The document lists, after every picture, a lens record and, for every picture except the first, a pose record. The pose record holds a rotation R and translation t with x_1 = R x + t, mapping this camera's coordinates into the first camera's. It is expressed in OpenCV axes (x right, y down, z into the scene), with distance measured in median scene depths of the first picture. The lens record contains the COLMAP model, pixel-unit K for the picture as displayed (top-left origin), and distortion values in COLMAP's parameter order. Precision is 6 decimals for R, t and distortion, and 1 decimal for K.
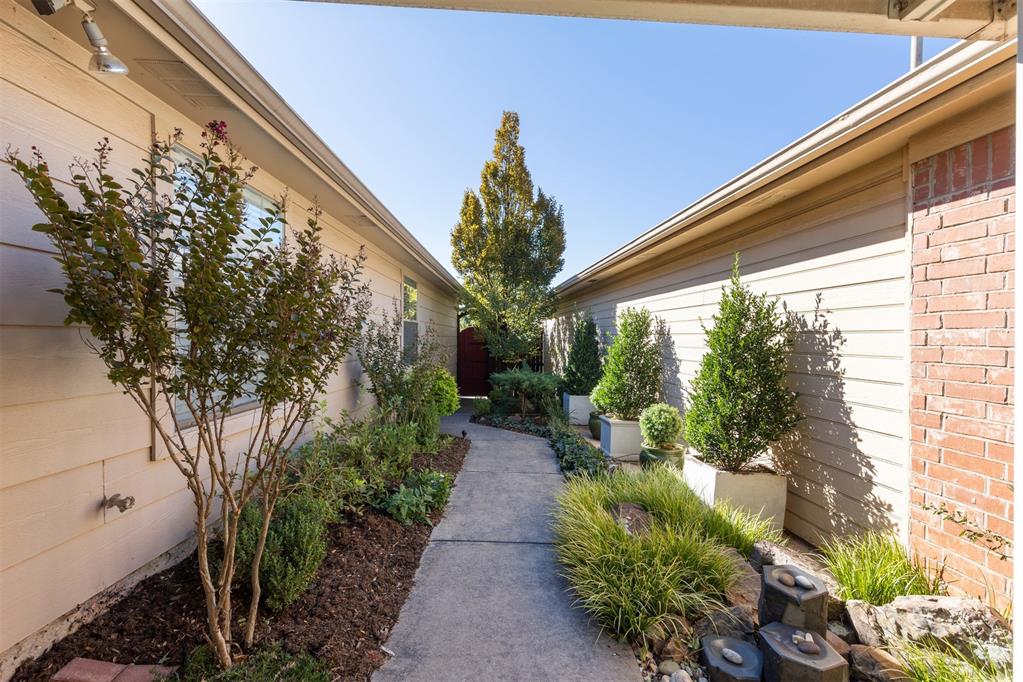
lens RADIAL K [[460.7, 0, 510.8], [0, 460.7, 338.9], [0, 0, 1]] dist [0.003938, 0.000089]
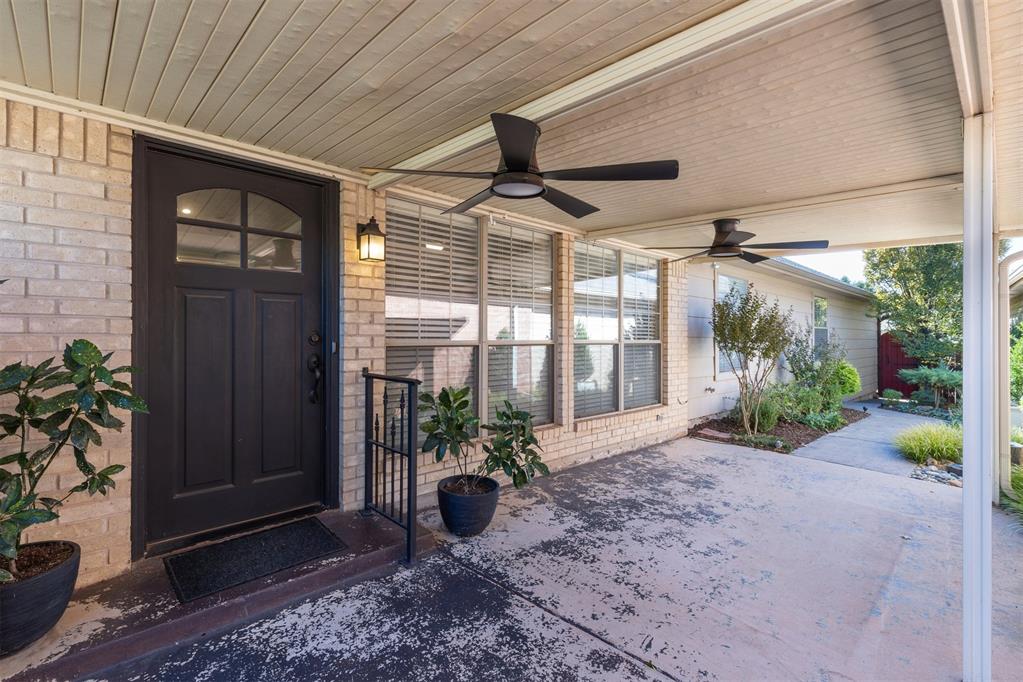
lens RADIAL K [[460.7, 0, 510.8], [0, 460.7, 338.9], [0, 0, 1]] dist [0.003938, 0.000089]
pose [[0.684298, -0.003574, -0.729194, 0.129480], [-0.001412, 0.999980, -0.006226, 0.002799], [0.729201, 0.005290, 0.684279, -0.514629]]
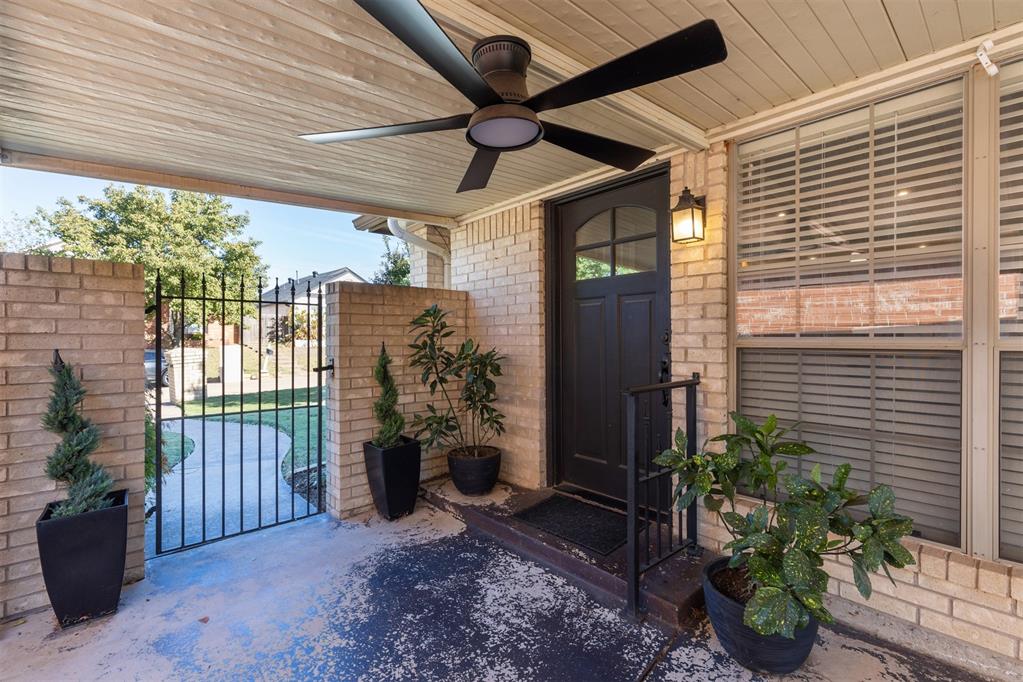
lens RADIAL K [[460.7, 0, 510.8], [0, 460.7, 338.9], [0, 0, 1]] dist [0.003938, 0.000089]
pose [[-0.746655, -0.000735, -0.665211, 0.087582], [-0.003154, 0.999992, 0.002435, 0.001605], [0.665204, 0.003916, -0.746651, -0.287522]]
